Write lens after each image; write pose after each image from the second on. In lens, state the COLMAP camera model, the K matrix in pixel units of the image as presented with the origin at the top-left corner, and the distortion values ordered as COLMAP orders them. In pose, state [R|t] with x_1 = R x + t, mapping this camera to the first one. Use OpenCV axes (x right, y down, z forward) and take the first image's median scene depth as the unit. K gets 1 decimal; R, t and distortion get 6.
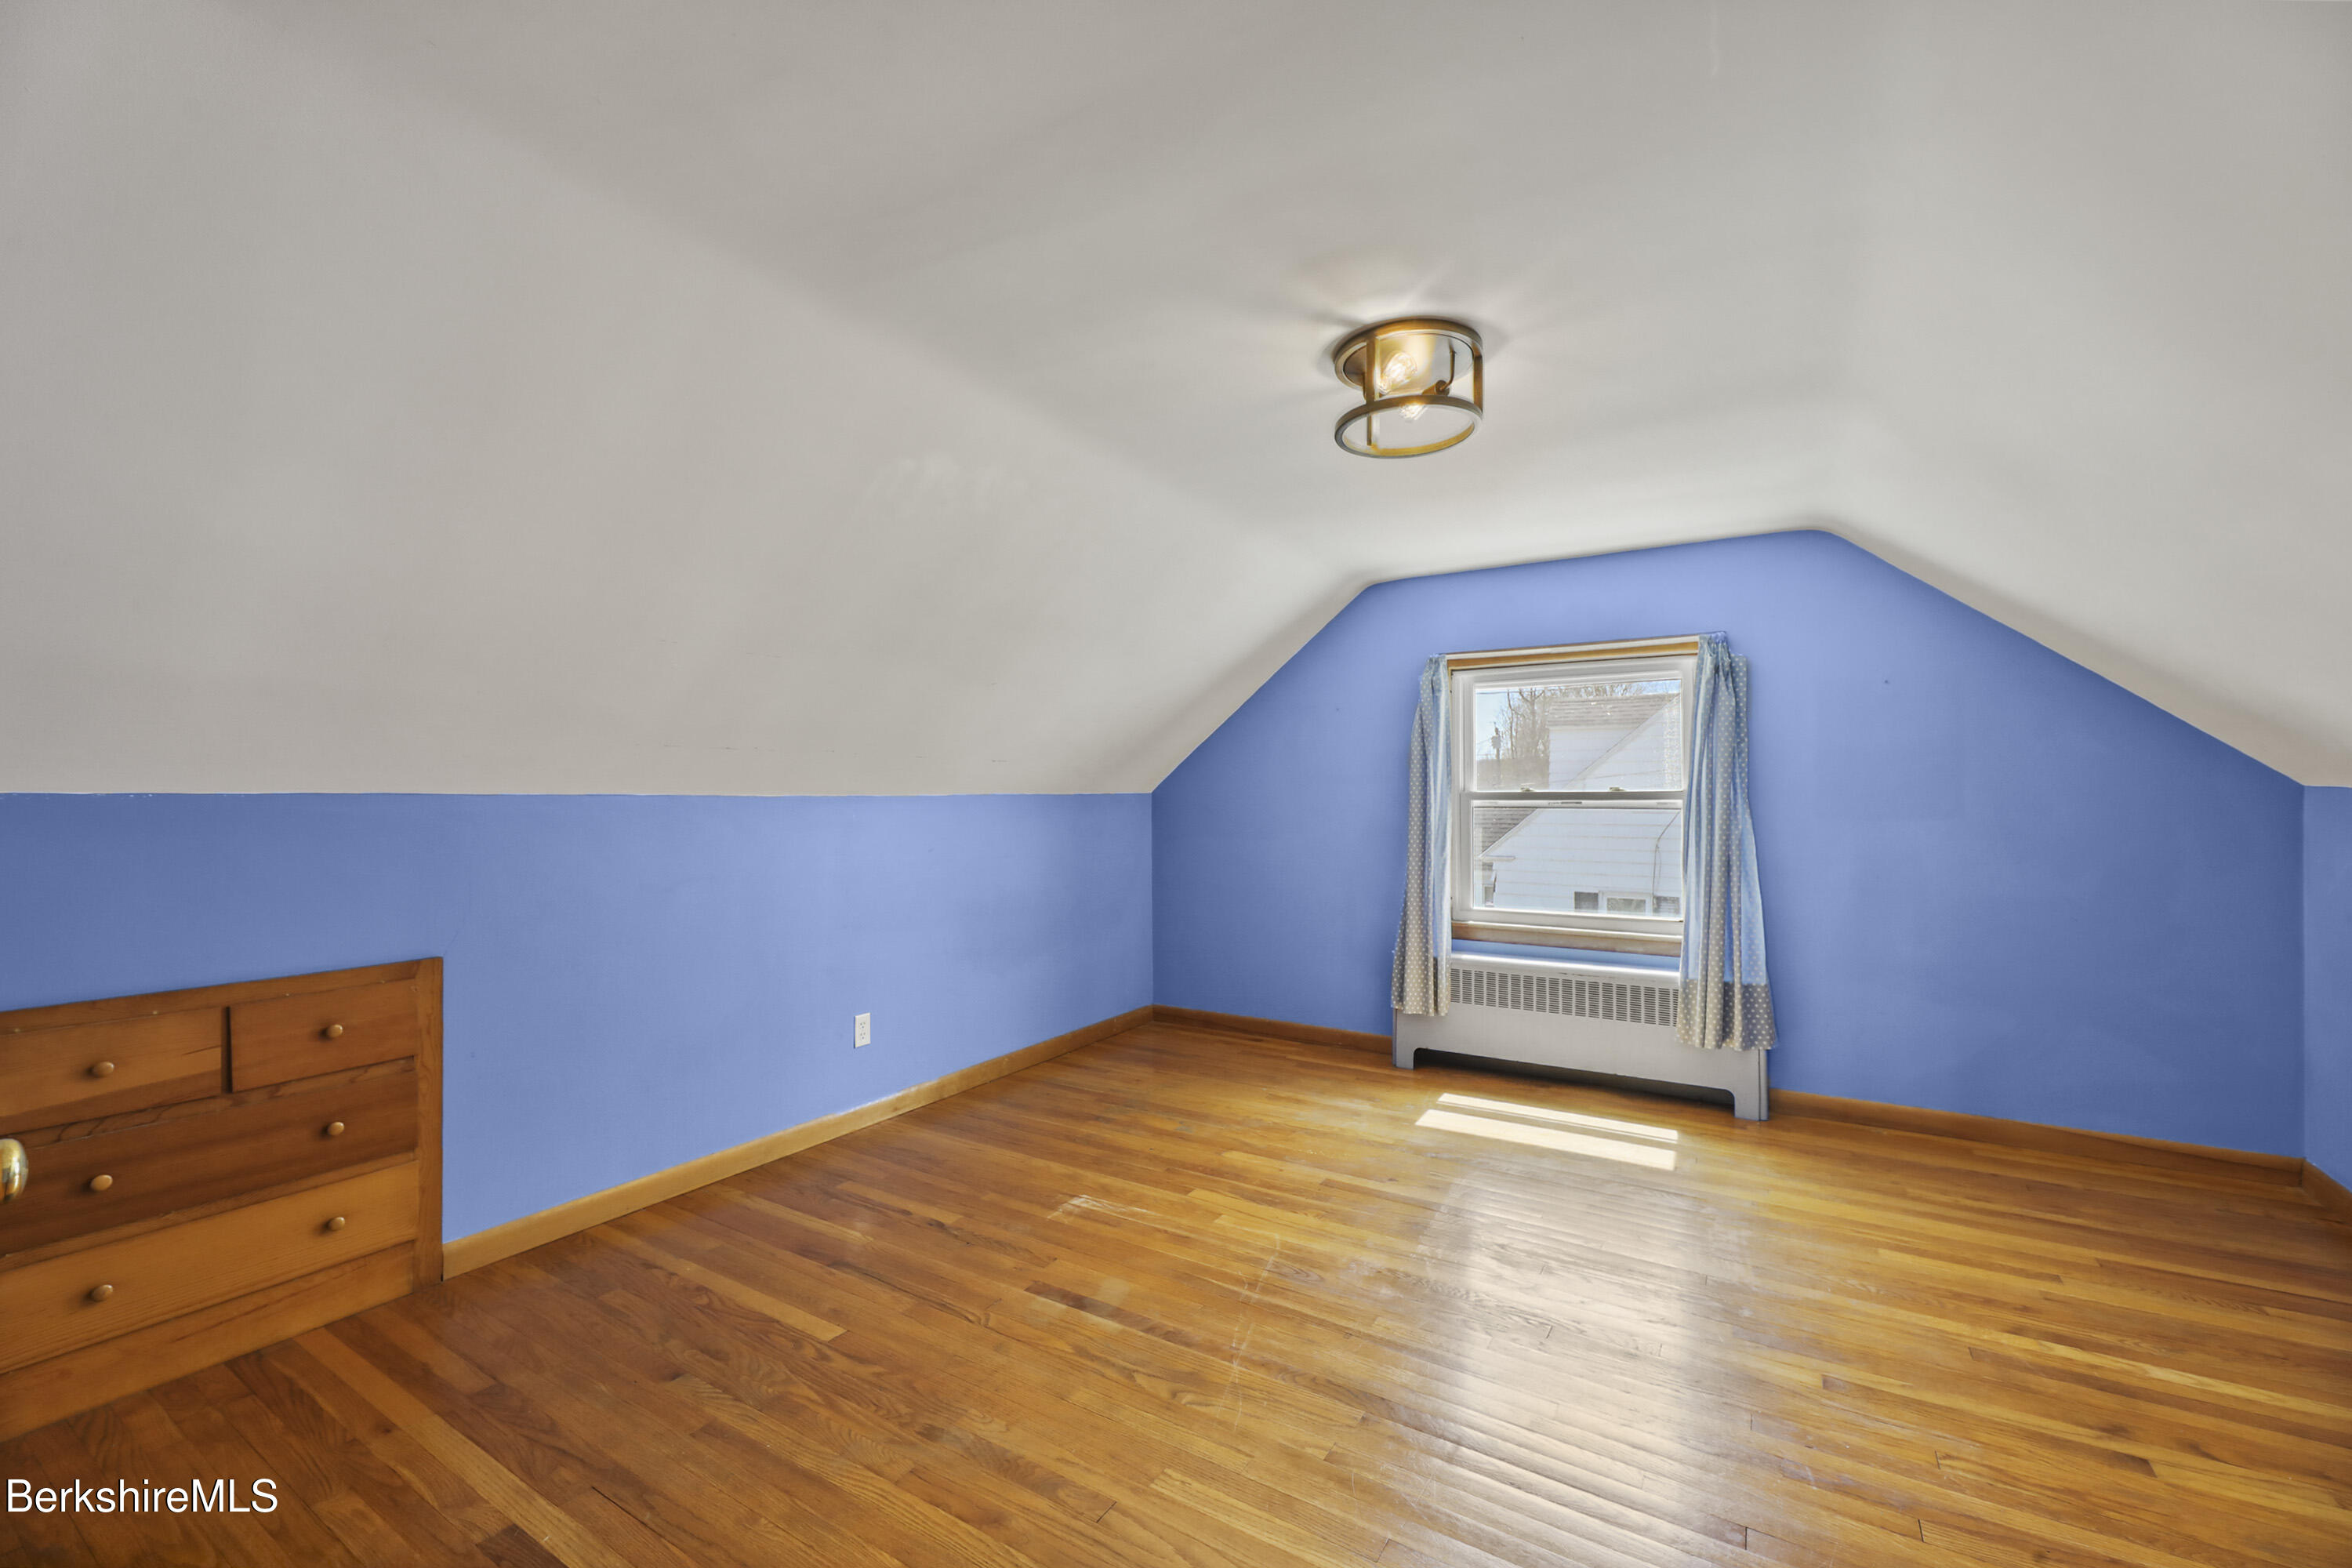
lens RADIAL K [[958.0, 0, 1175.0], [0, 958.0, 793.5], [0, 0, 1]] dist [0.000429, -0.002769]
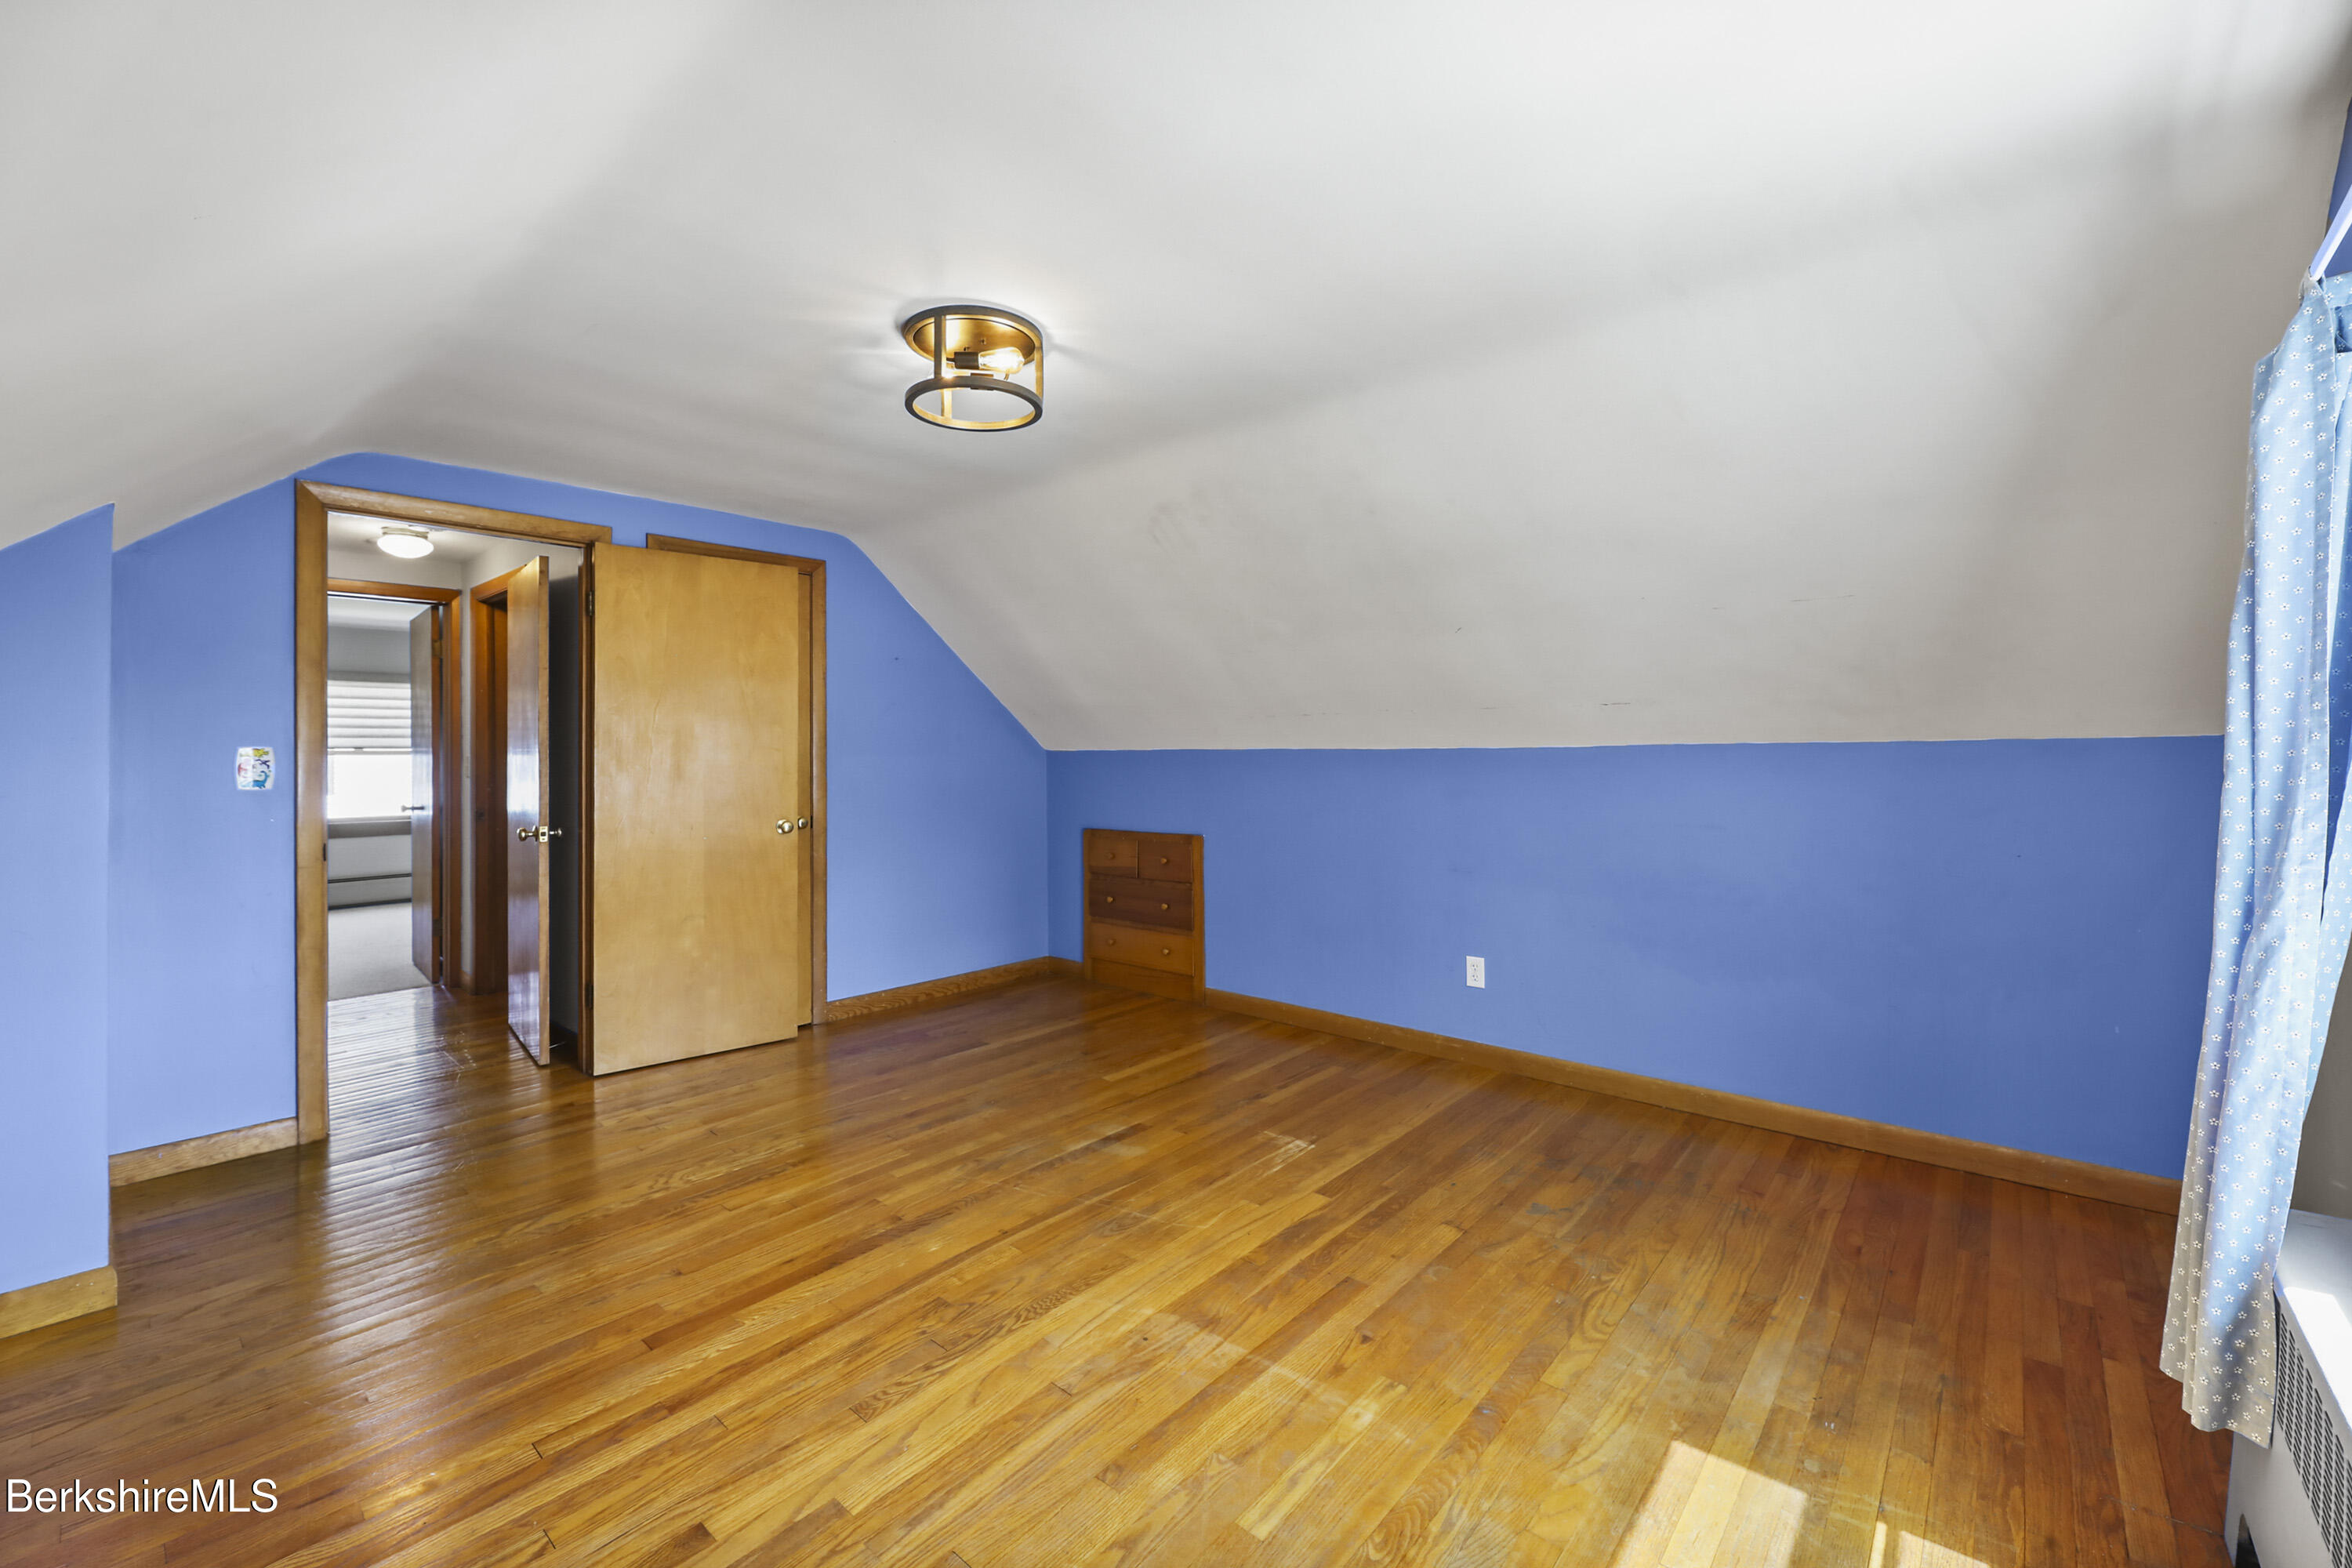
lens RADIAL K [[958.0, 0, 1140.8], [0, 958.0, 751.5], [0, 0, 1]] dist [0.000429, -0.002769]
pose [[-0.180068, -0.000430, -0.983654, 1.105123], [0.008463, 0.999962, -0.001986, 0.008535], [0.983618, -0.008682, -0.180057, 1.204092]]
